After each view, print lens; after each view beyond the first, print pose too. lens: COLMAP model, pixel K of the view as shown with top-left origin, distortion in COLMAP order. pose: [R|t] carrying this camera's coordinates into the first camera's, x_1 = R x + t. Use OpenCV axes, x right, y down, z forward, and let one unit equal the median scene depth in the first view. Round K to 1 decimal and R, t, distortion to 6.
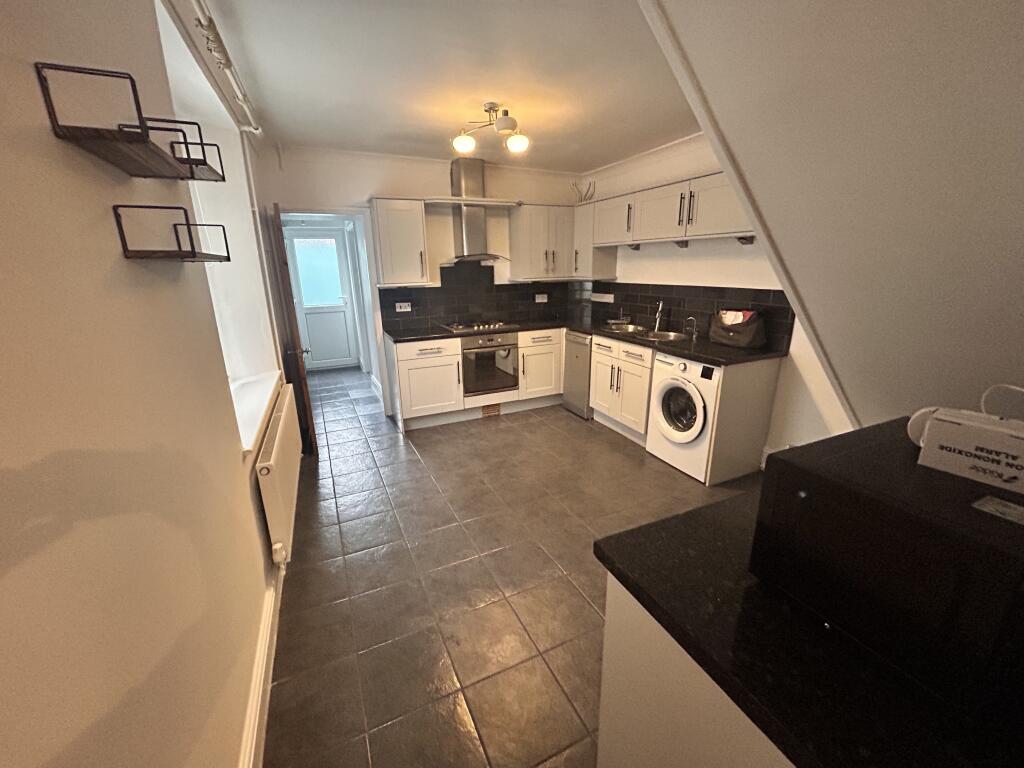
lens RADIAL K [[415.2, 0, 515.3], [0, 415.2, 385.9], [0, 0, 1]] dist [-0.002160, 0.000446]
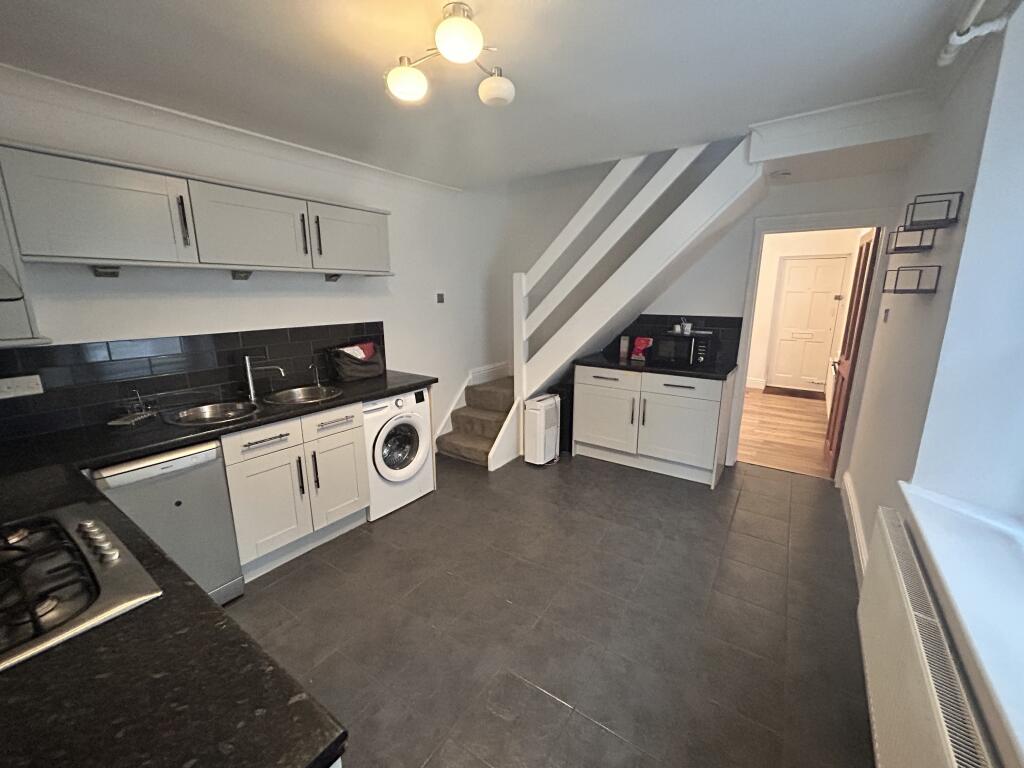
lens RADIAL K [[415.2, 0, 512.1], [0, 415.2, 380.9], [0, 0, 1]] dist [-0.002160, 0.000446]
pose [[-0.498478, -0.172220, 0.849623, -0.527282], [0.249925, 0.909906, 0.331071, -0.336455], [-0.830095, 0.377374, -0.410526, 1.115825]]
